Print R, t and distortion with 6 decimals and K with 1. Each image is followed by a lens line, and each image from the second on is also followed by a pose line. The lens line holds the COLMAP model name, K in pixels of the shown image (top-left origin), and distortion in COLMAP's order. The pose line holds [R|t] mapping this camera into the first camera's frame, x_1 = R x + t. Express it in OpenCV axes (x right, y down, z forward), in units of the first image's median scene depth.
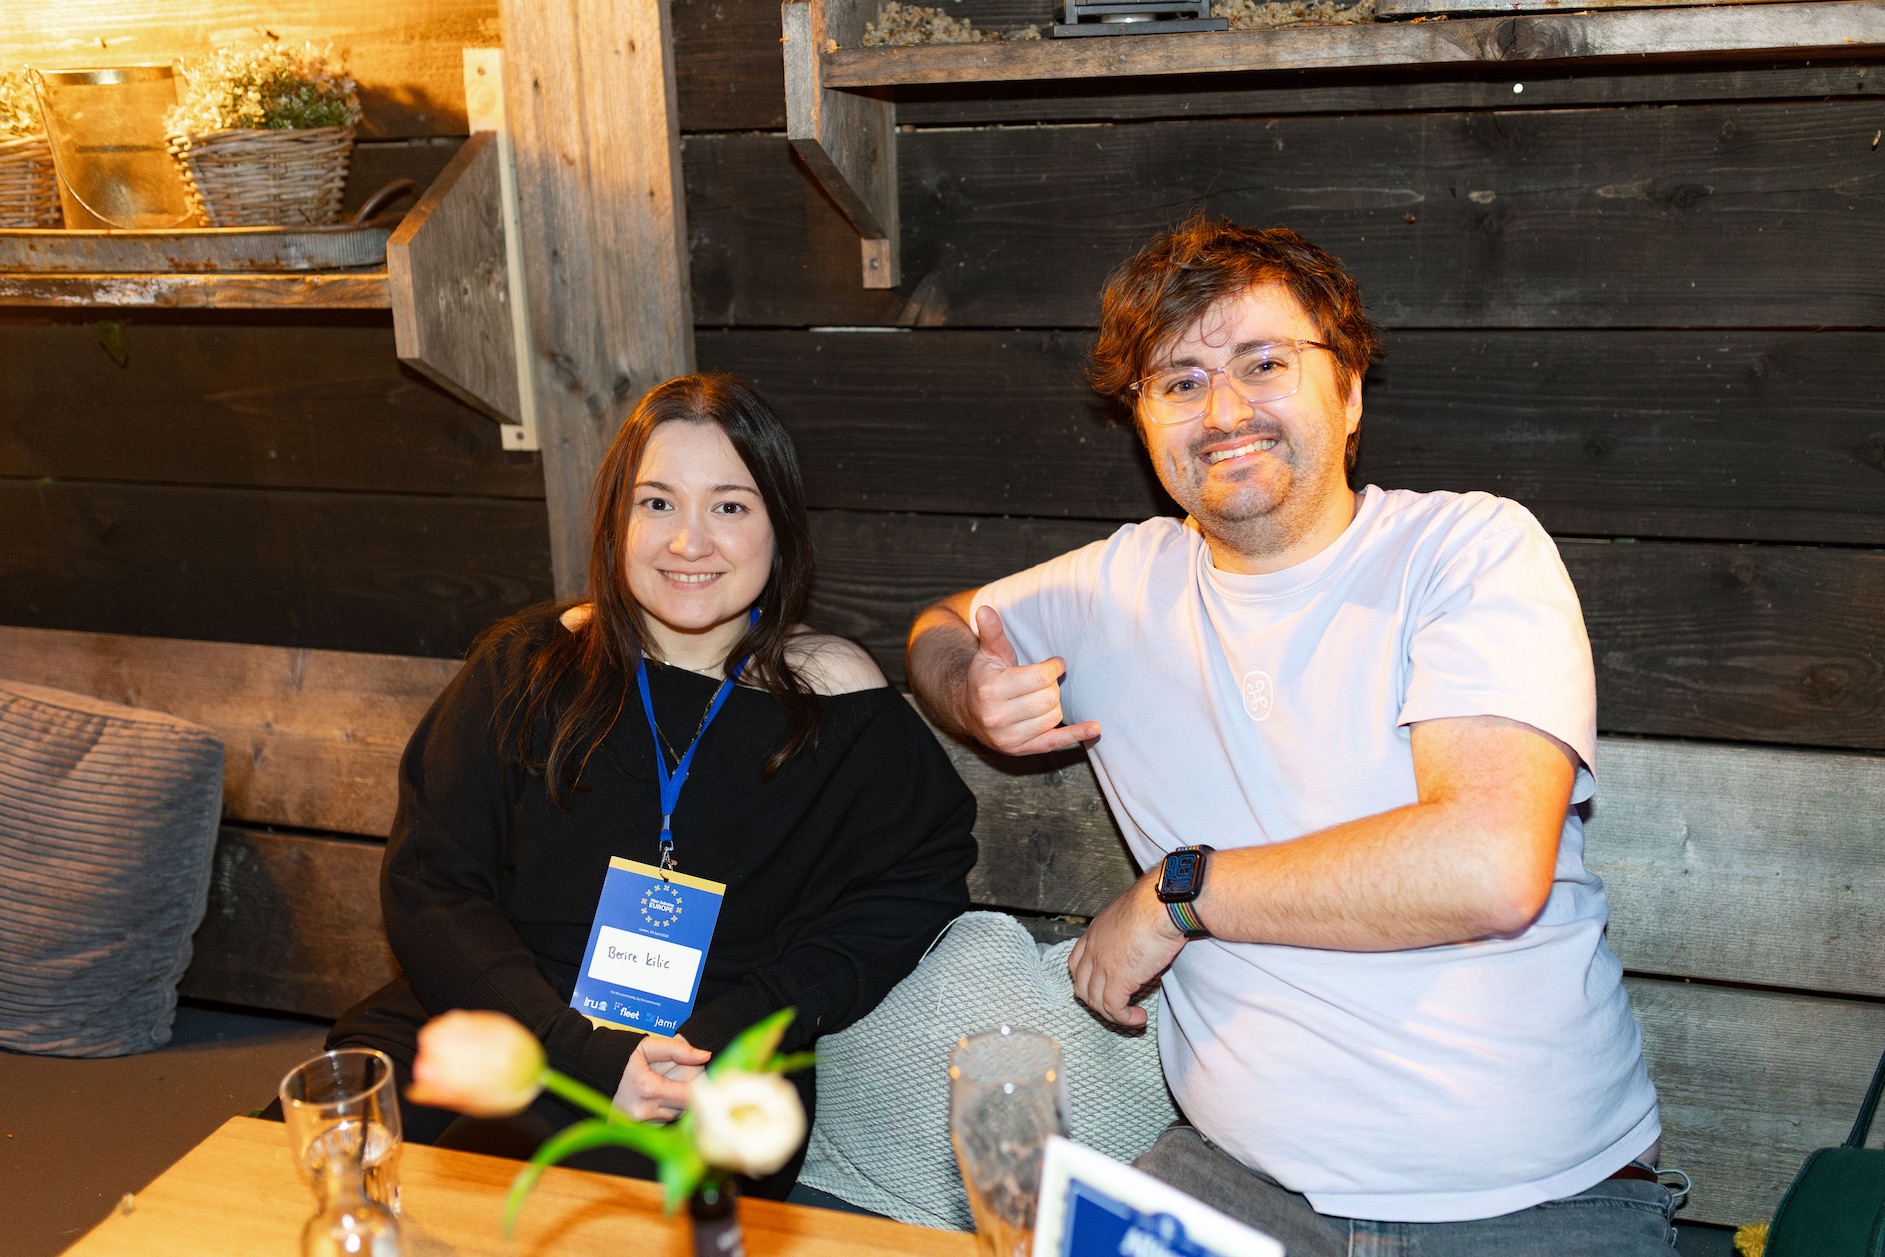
lens RADIAL K [[1816.4, 0, 942.5], [0, 1816.4, 628.5], [0, 0, 1]] dist [-0.009469, 0.004279]
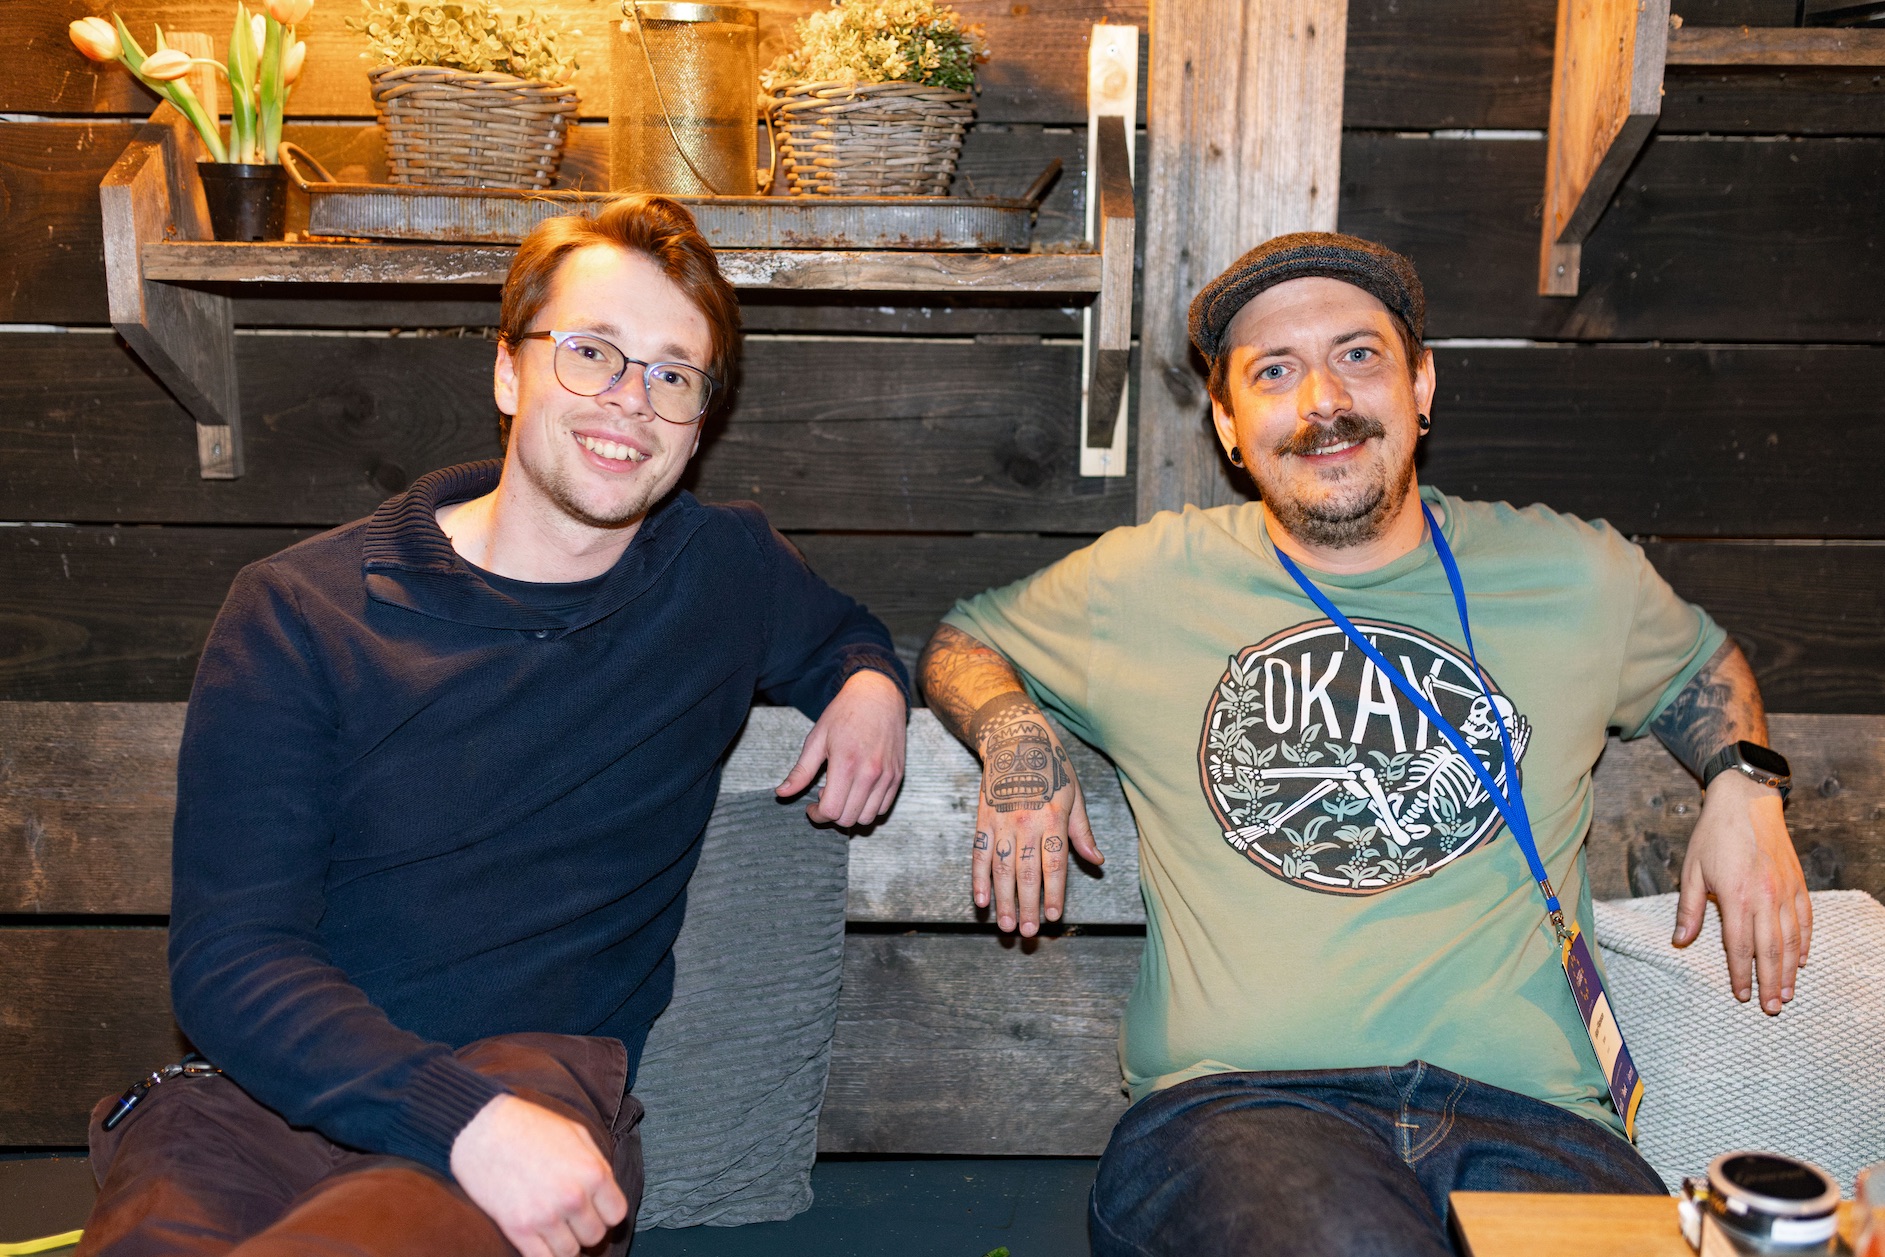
lens RADIAL K [[1816.4, 0, 942.5], [0, 1816.4, 628.5], [0, 0, 1]] dist [-0.009469, 0.004279]
pose [[0.949646, -0.013907, 0.313018, -0.633837], [0.049766, 0.993028, -0.106862, 0.071680], [-0.309349, 0.117058, 0.943716, 0.213061]]
